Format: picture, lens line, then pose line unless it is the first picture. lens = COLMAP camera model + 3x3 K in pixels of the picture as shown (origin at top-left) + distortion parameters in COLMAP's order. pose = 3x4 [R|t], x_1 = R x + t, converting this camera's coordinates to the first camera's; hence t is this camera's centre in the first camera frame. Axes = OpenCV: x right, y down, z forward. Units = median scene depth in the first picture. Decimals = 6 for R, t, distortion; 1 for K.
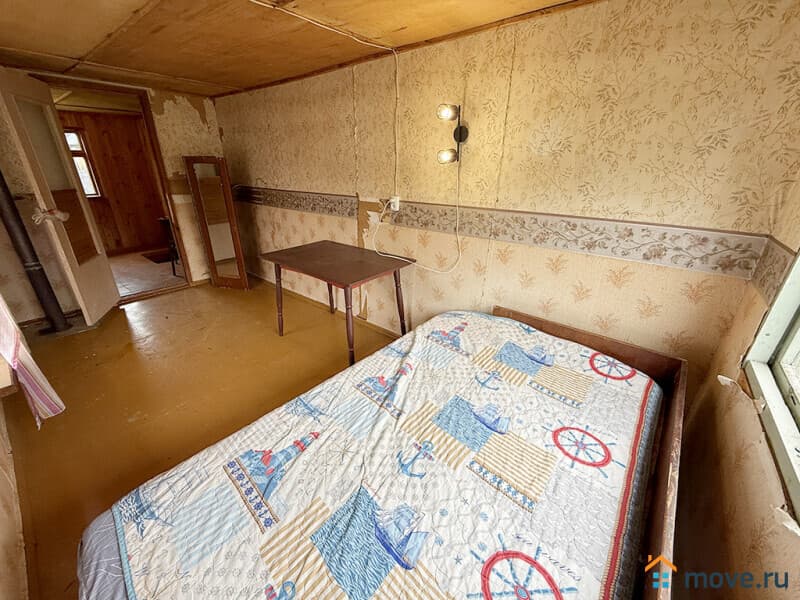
lens RADIAL K [[318.9, 0, 399.9], [0, 318.9, 299.2], [0, 0, 1]] dist [-0.003899, -0.000193]
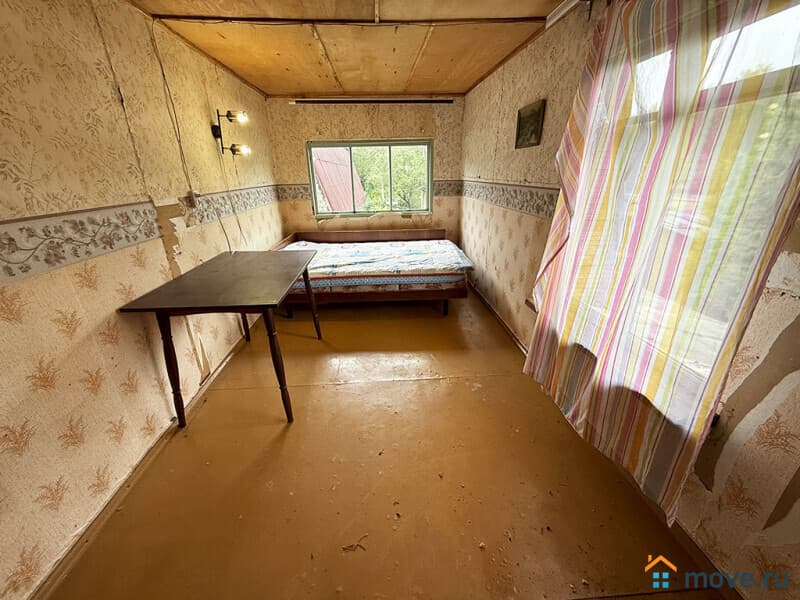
lens RADIAL K [[318.9, 0, 398.7], [0, 318.9, 299.0], [0, 0, 1]] dist [-0.003899, -0.000193]
pose [[-0.676632, -0.265764, 0.686687, -0.969908], [0.305223, 0.747458, 0.590038, -0.406538], [-0.670081, 0.608831, -0.424637, 1.077054]]
